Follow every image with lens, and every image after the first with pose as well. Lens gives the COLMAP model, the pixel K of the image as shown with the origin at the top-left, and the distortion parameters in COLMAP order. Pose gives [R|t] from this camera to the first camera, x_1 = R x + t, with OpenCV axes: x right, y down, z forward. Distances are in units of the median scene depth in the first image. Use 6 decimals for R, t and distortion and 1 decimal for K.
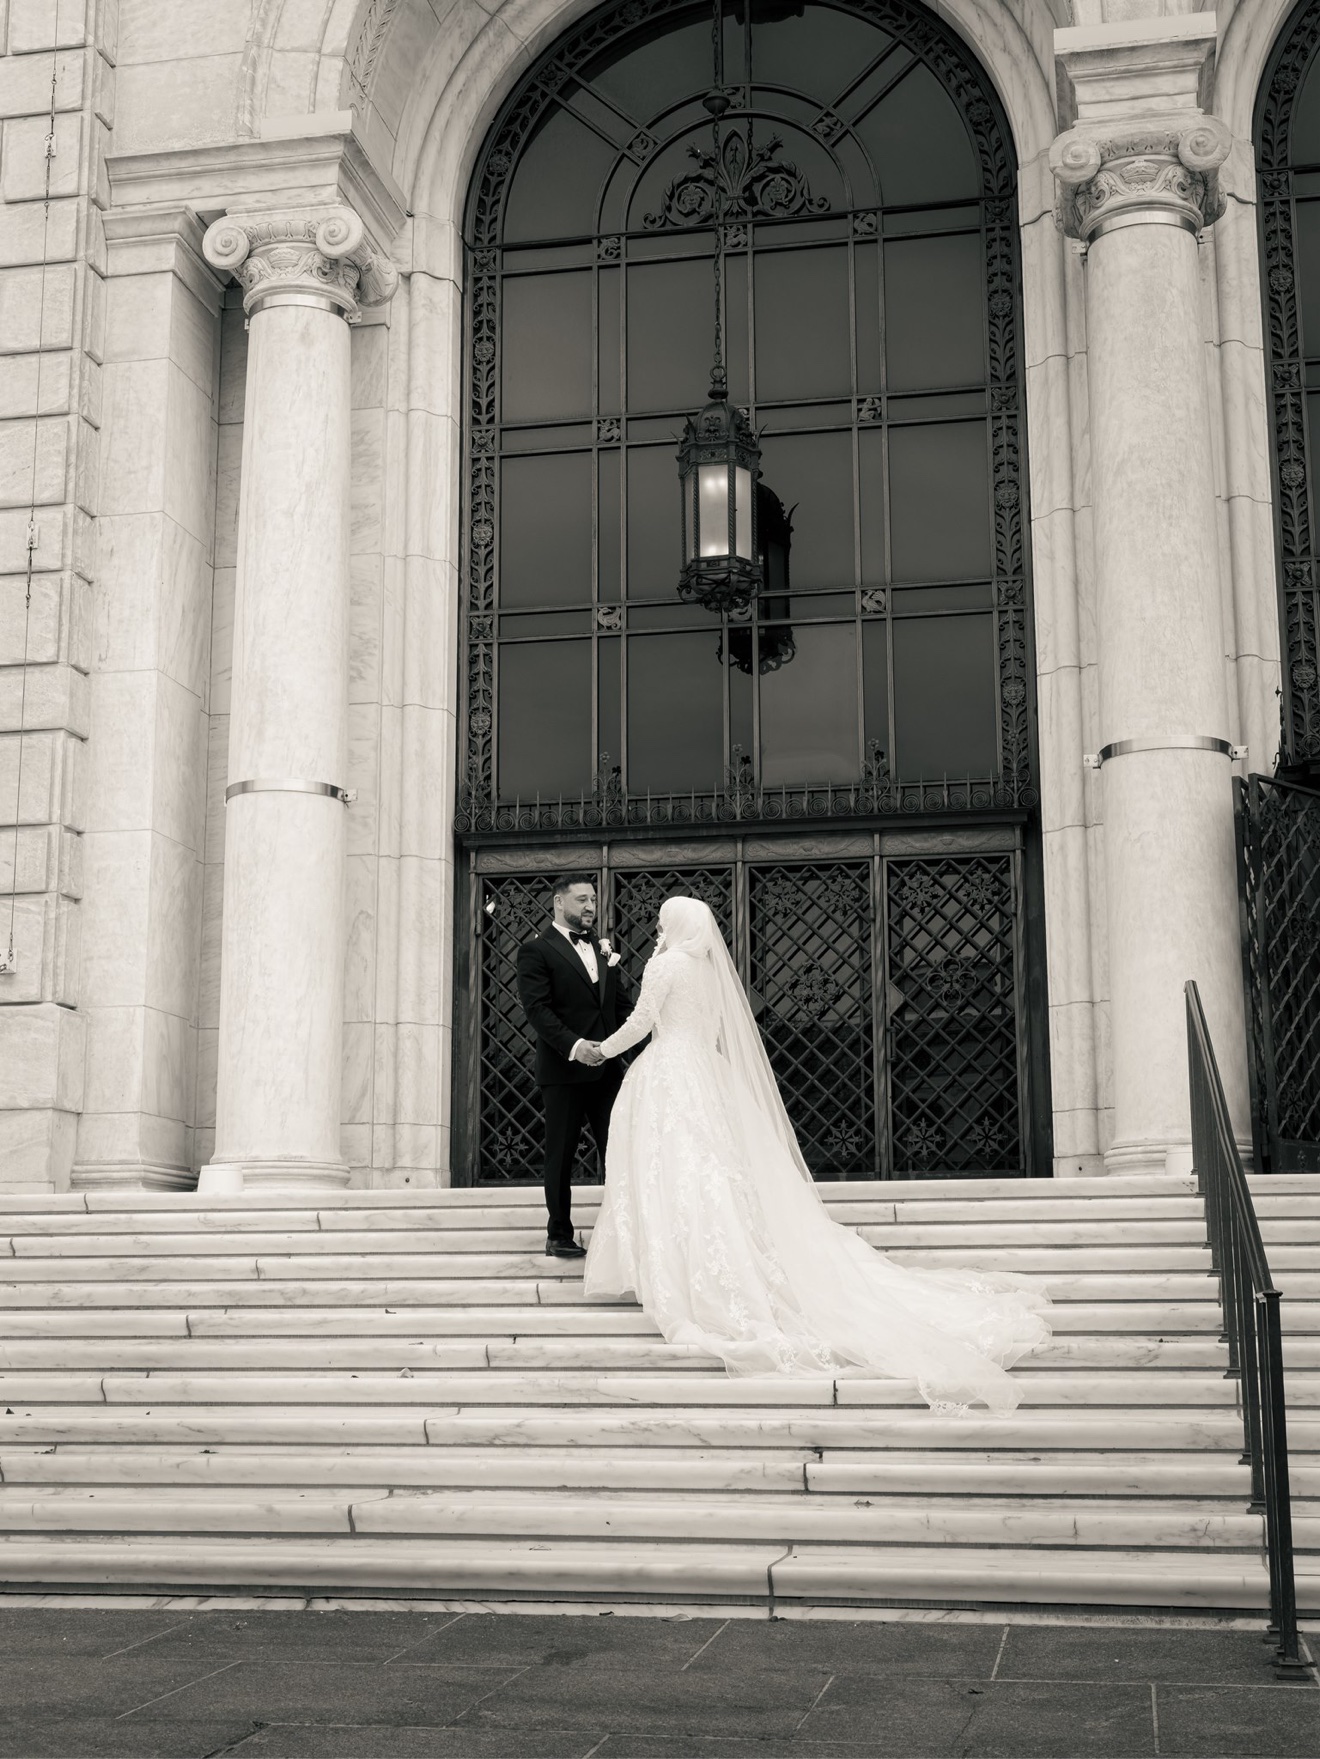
lens RADIAL K [[2324.6, 0, 649.2], [0, 2324.6, 896.3], [0, 0, 1]] dist [0.036641, 0.000000]
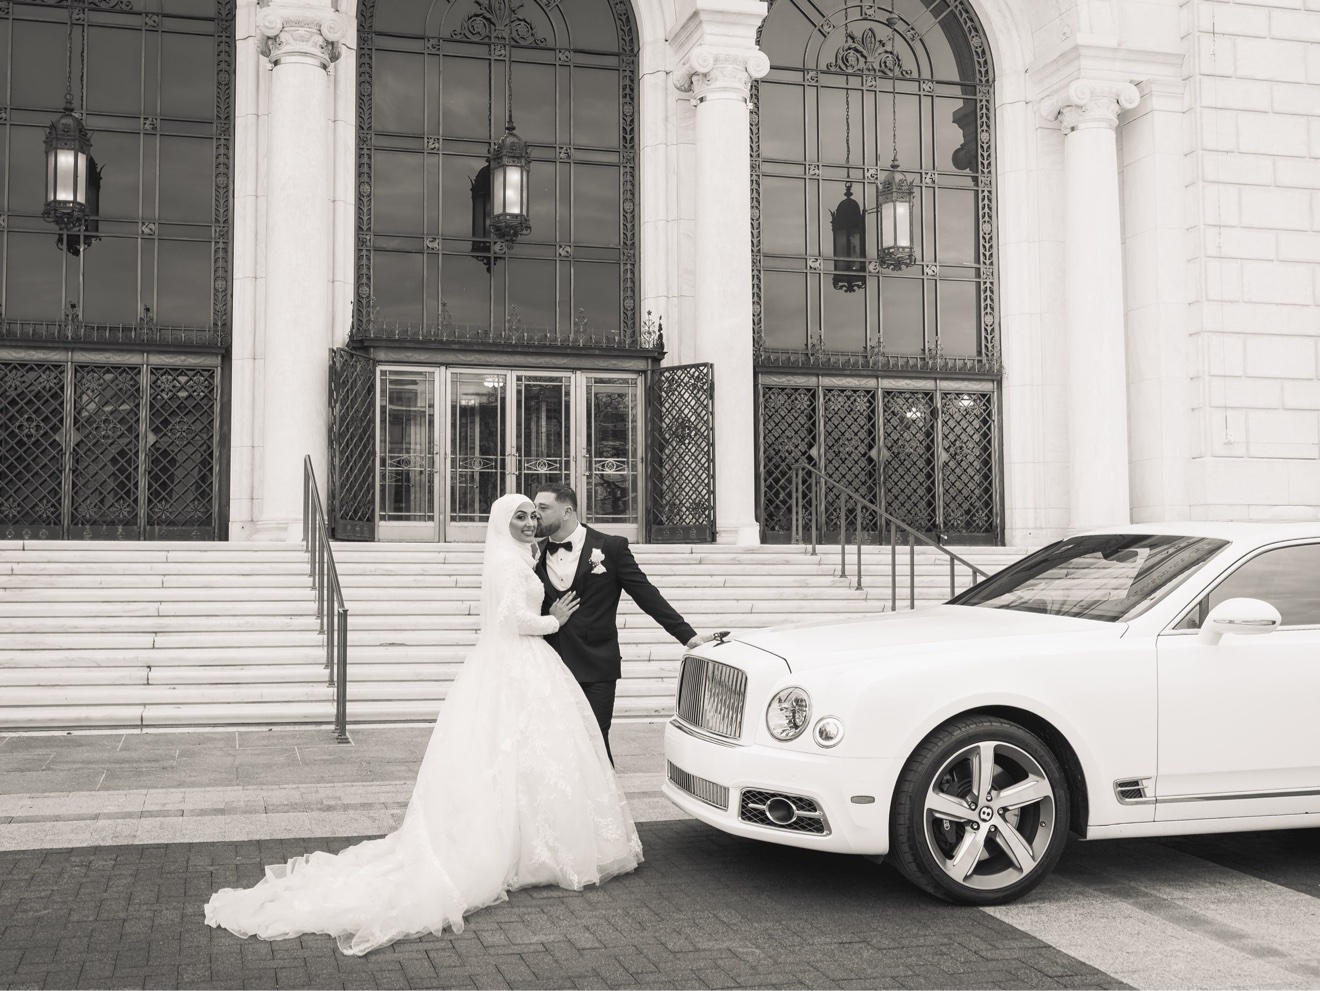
lens RADIAL K [[1726.9, 0, 655.6], [0, 1726.9, 493.8], [0, 0, 1]] dist [-0.018972, 0.000000]
pose [[0.894461, 0.024215, 0.446491, -0.162890], [-0.087942, 0.988557, 0.122563, -0.126188], [-0.438414, -0.148893, 0.886355, -0.483600]]
